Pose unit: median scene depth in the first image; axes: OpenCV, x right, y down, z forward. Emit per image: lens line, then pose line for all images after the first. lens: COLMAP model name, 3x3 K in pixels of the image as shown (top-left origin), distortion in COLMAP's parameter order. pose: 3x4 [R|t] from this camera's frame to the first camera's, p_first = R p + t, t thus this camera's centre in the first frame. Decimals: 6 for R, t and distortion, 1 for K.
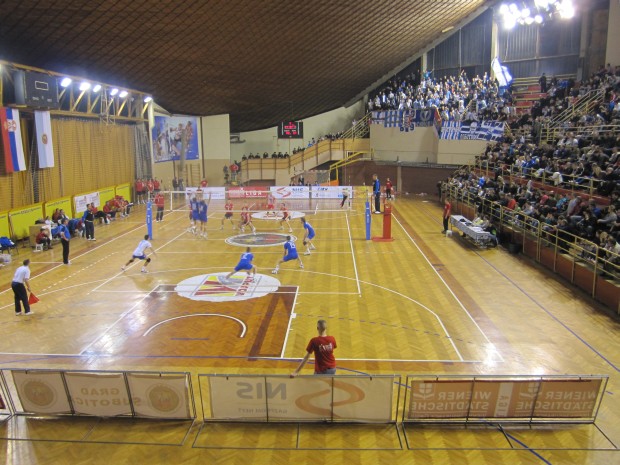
lens RADIAL K [[530.5, 0, 310.0], [0, 530.5, 232.5], [0, 0, 1]] dist [-0.014882, -0.012629]
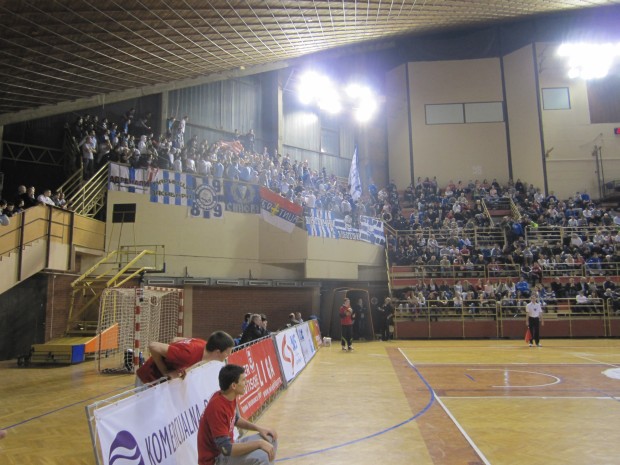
lens RADIAL K [[503.4, 0, 309.8], [0, 503.4, 260.2], [0, 0, 1]] dist [-0.058155, -0.000023]
pose [[0.055376, 0.083484, 0.994969, -0.523560], [0.189339, 0.977539, -0.092560, -0.169396], [-0.980349, 0.193512, 0.038325, 1.691873]]
